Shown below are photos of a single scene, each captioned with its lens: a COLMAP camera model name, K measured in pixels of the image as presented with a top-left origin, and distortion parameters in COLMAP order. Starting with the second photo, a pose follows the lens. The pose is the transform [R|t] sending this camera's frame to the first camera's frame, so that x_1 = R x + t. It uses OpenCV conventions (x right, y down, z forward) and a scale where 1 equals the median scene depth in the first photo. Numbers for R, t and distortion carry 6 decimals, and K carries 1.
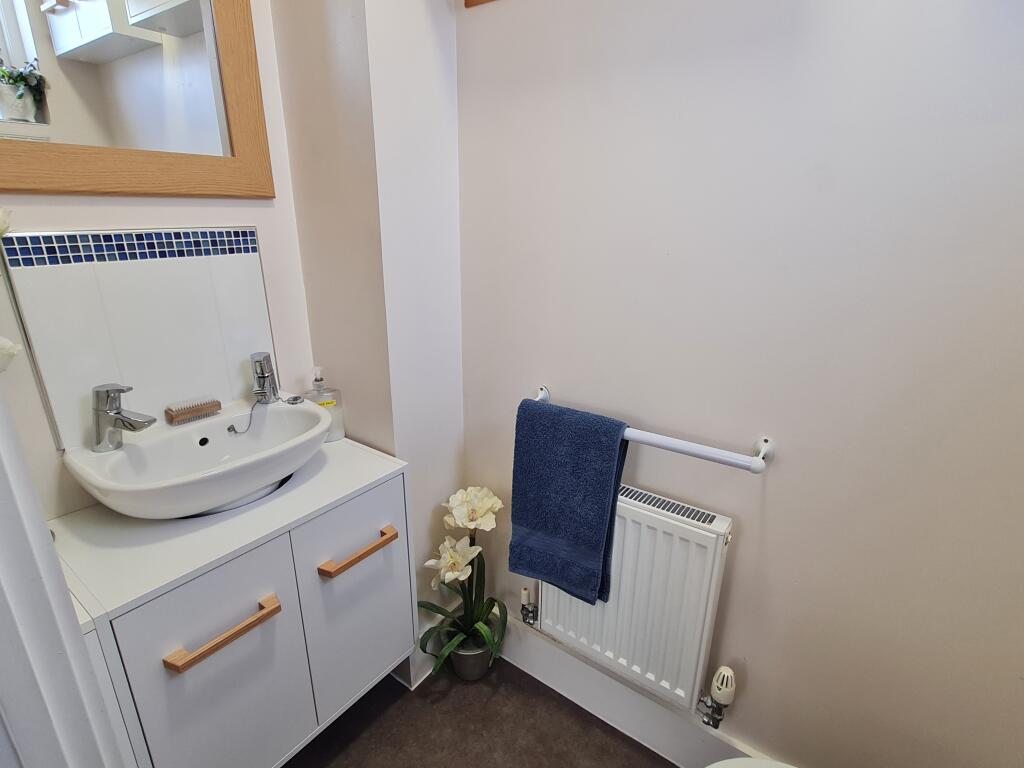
lens RADIAL K [[520.8, 0, 514.5], [0, 520.8, 387.0], [0, 0, 1]] dist [-0.003957, 0.003289]
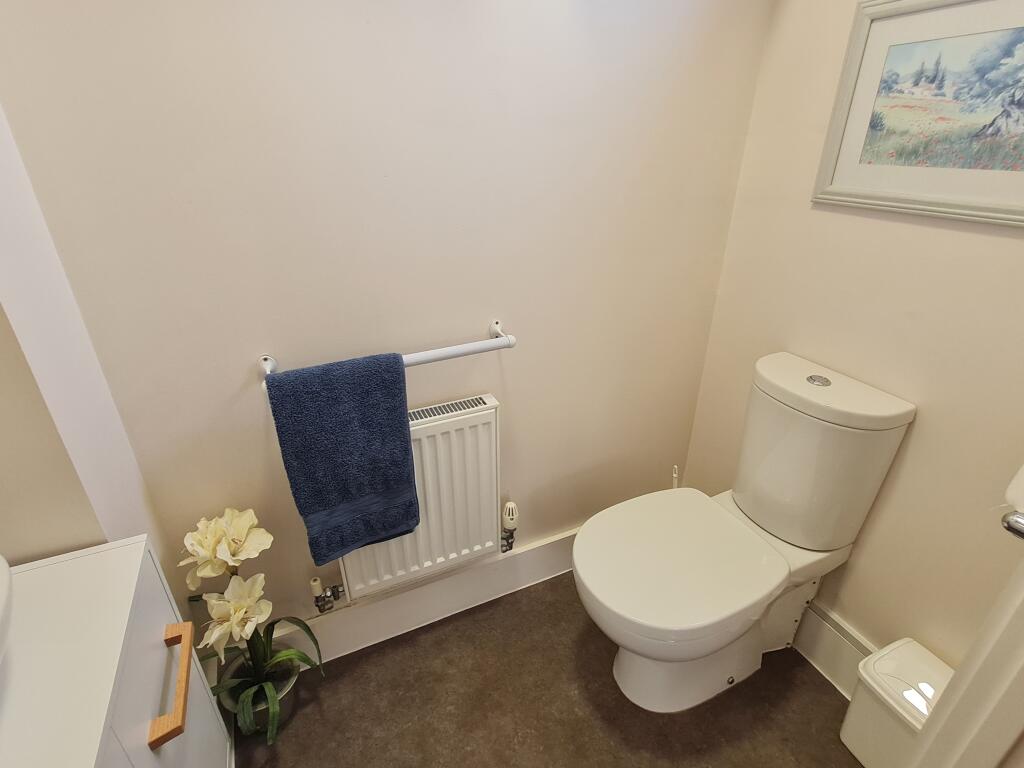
lens RADIAL K [[520.8, 0, 517.5], [0, 520.8, 384.6], [0, 0, 1]] dist [-0.003957, 0.003289]
pose [[0.472162, -0.400896, 0.785076, -0.430133], [0.273905, 0.913240, 0.301610, -0.100042], [-0.837877, 0.072628, 0.541005, 0.236358]]
